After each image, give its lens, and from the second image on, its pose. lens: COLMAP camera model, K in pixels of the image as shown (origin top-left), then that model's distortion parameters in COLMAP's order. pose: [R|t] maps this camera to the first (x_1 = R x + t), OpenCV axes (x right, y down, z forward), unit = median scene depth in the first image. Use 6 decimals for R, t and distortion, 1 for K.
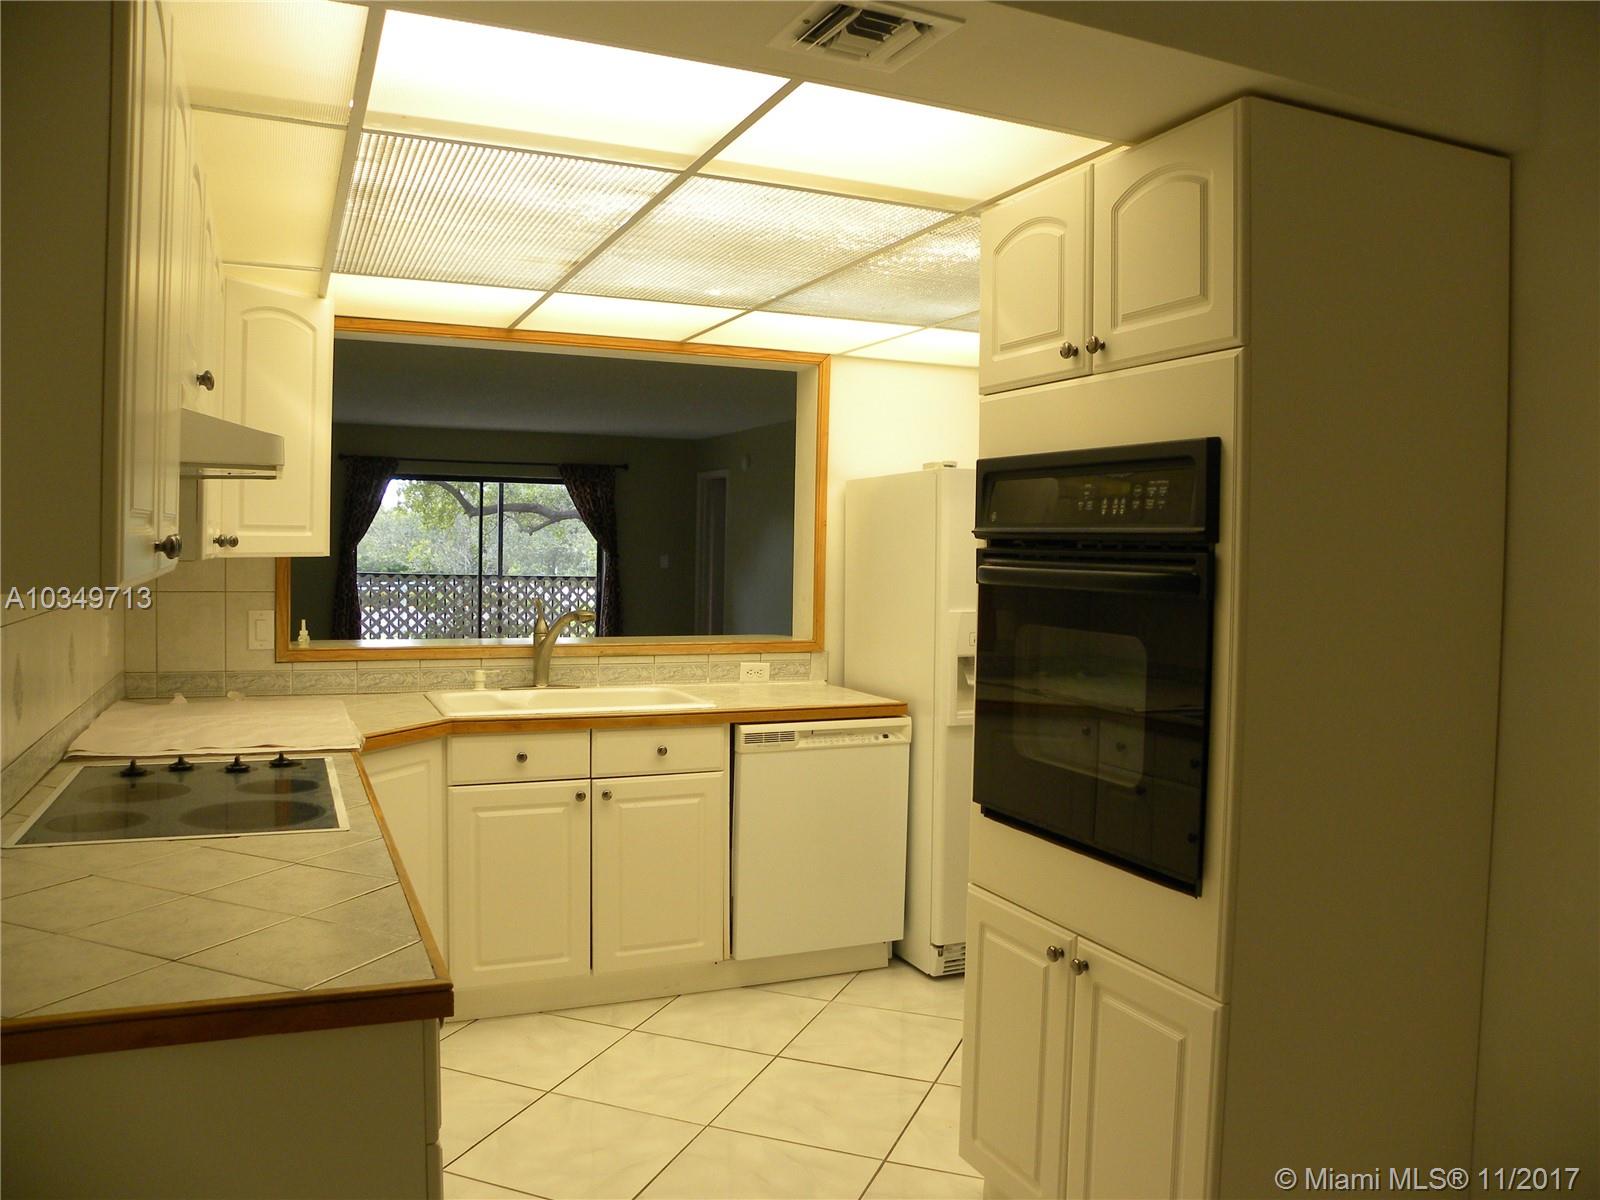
lens RADIAL K [[1225.6, 0, 800.0], [0, 1225.6, 600.0], [0, 0, 1]] dist [-0.150549, 0.097379]
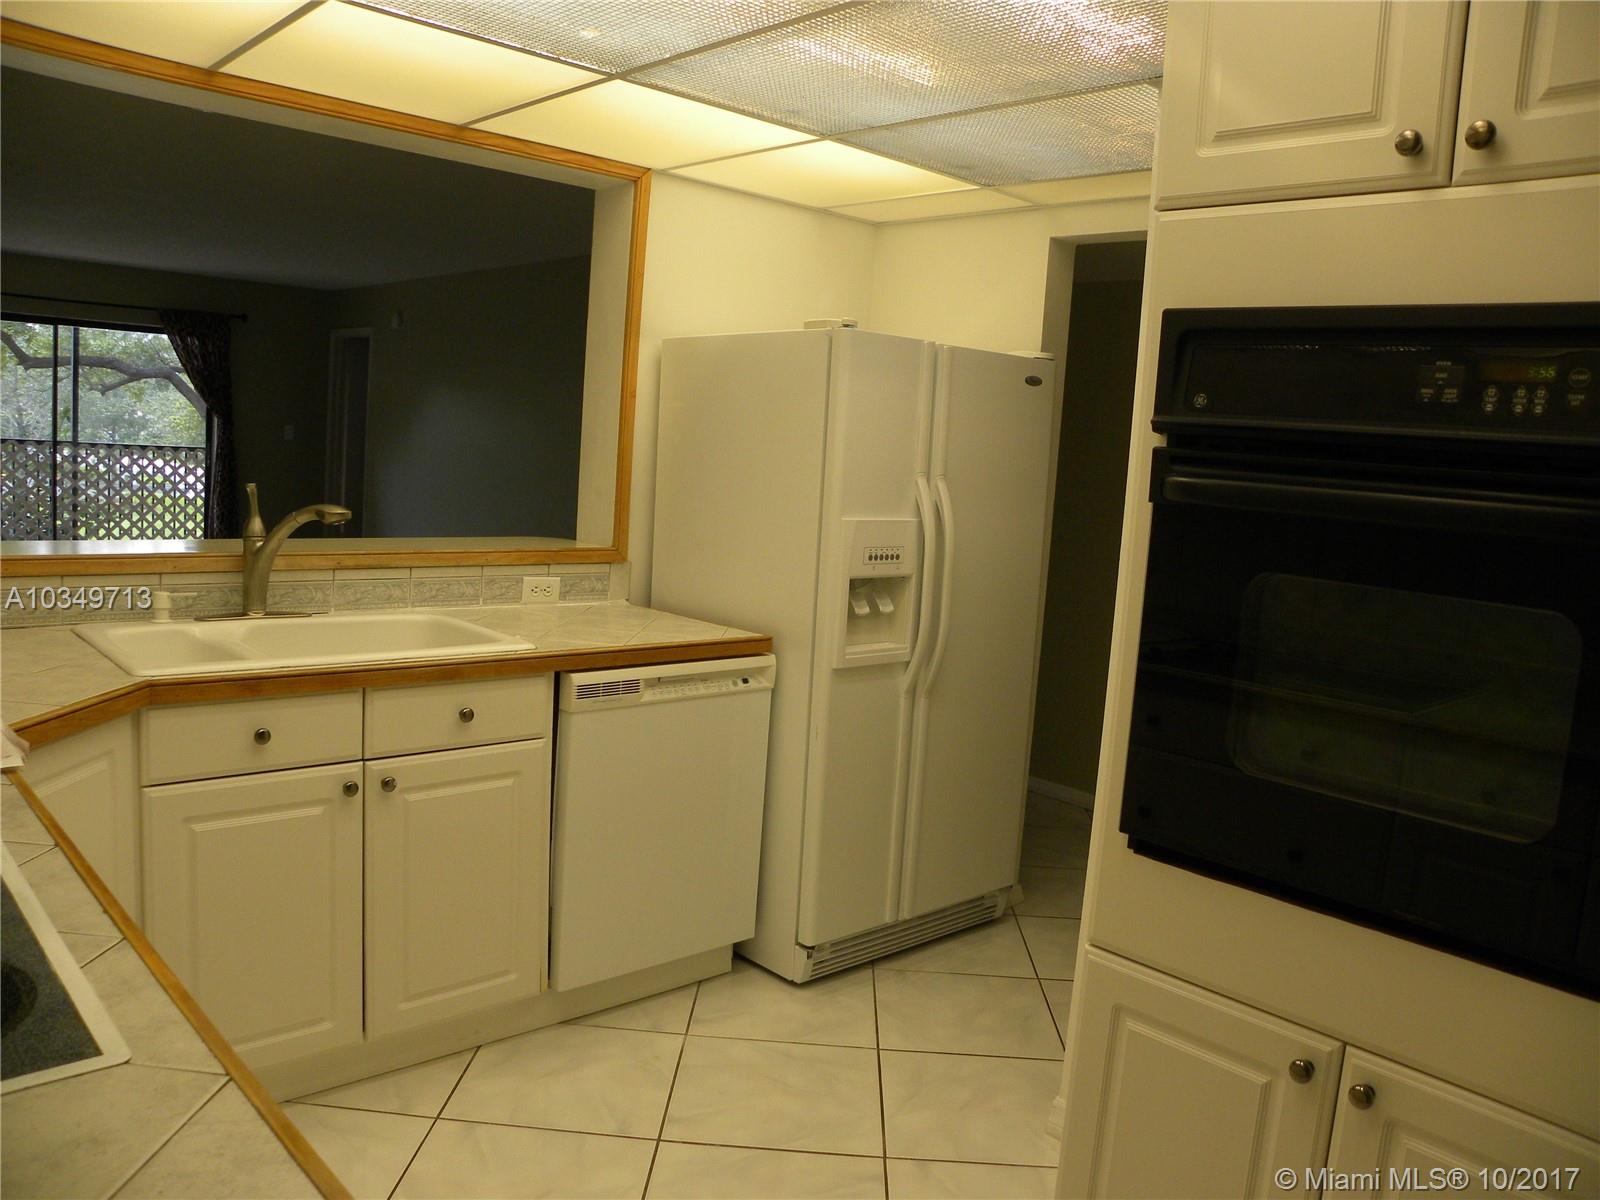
lens RADIAL K [[1225.6, 0, 800.0], [0, 1225.6, 600.0], [0, 0, 1]] dist [-0.150549, 0.097379]
pose [[0.944457, 0.003580, 0.328617, -0.149312], [-0.035160, 0.995302, 0.090209, -0.008329], [-0.326750, -0.096753, 0.940145, 0.283935]]
